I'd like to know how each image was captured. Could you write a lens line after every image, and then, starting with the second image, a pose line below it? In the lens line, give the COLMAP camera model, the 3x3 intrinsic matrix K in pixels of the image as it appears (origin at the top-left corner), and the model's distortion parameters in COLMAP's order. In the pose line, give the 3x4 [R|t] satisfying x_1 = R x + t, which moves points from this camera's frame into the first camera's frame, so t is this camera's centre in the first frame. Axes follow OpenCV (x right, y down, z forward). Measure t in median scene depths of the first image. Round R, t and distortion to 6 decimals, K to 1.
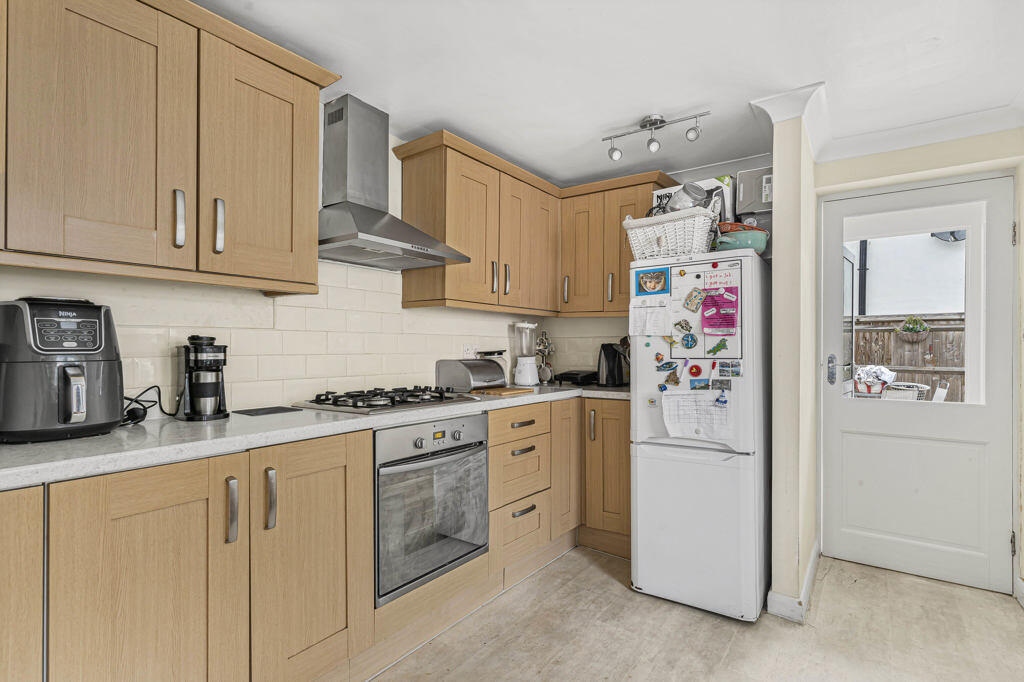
lens RADIAL K [[493.7, 0, 513.4], [0, 493.7, 349.1], [0, 0, 1]] dist [0.000879, 0.000013]
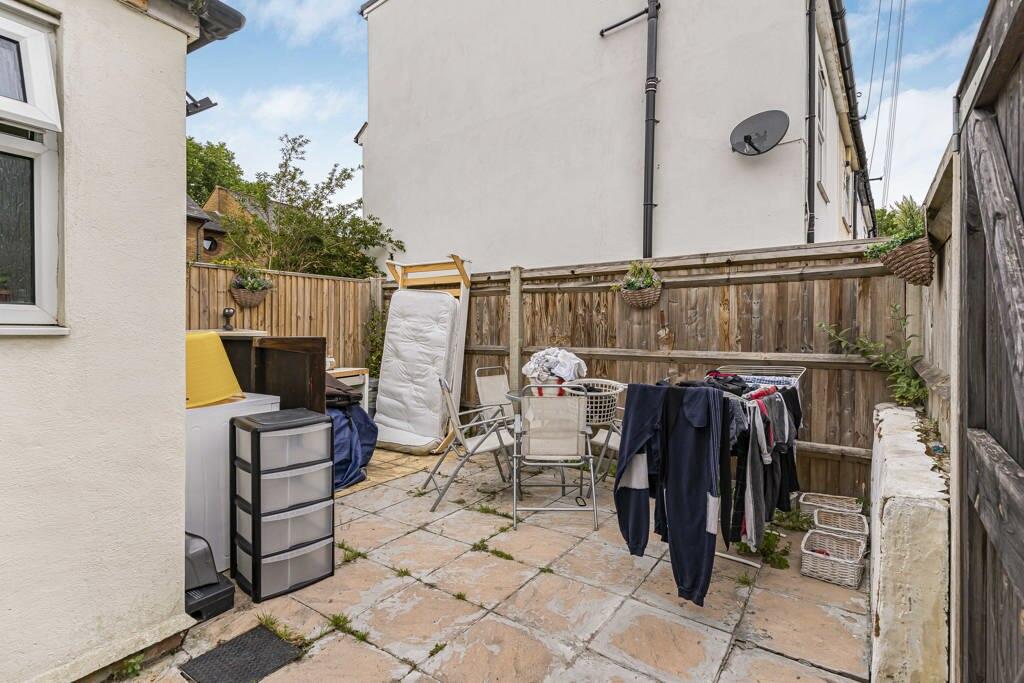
lens RADIAL K [[502.5, 0, 513.4], [0, 502.5, 329.4], [0, 0, 1]] dist [0.001162, -0.000022]
pose [[0.999548, -0.005260, 0.029603, 0.649389], [0.005404, 0.999974, -0.004784, 0.013508], [-0.029577, 0.004942, 0.999550, 0.421645]]
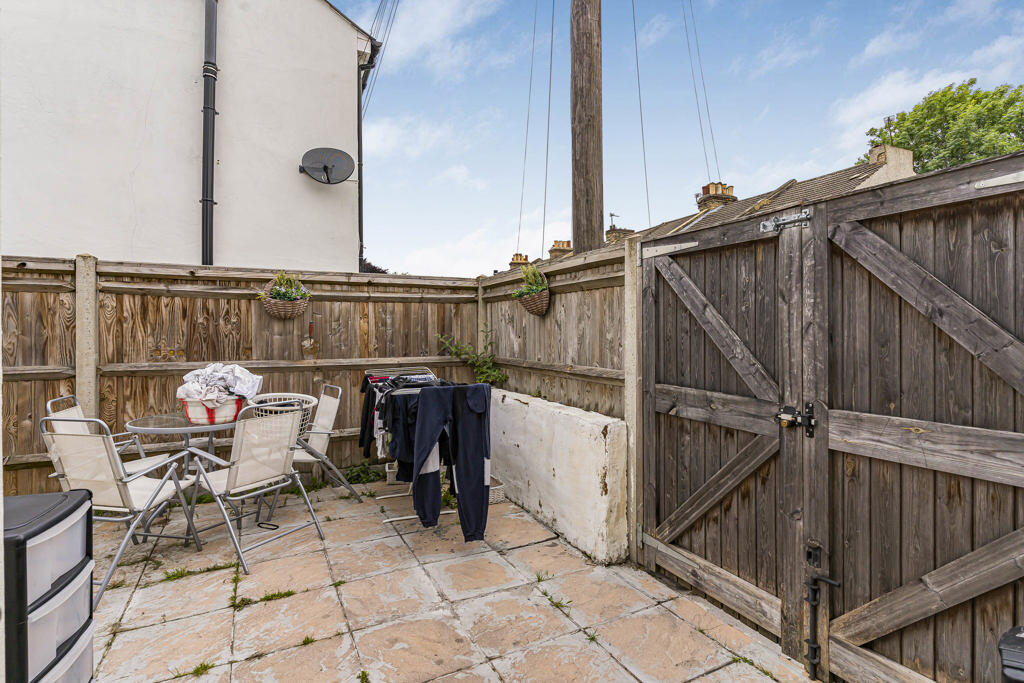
lens RADIAL K [[502.5, 0, 513.4], [0, 502.5, 329.4], [0, 0, 1]] dist [0.001162, -0.000022]
pose [[0.419022, -0.001035, 0.907975, 0.392339], [0.009476, 0.999950, -0.003234, 0.003283], [-0.907926, 0.009959, 0.419011, 0.519178]]
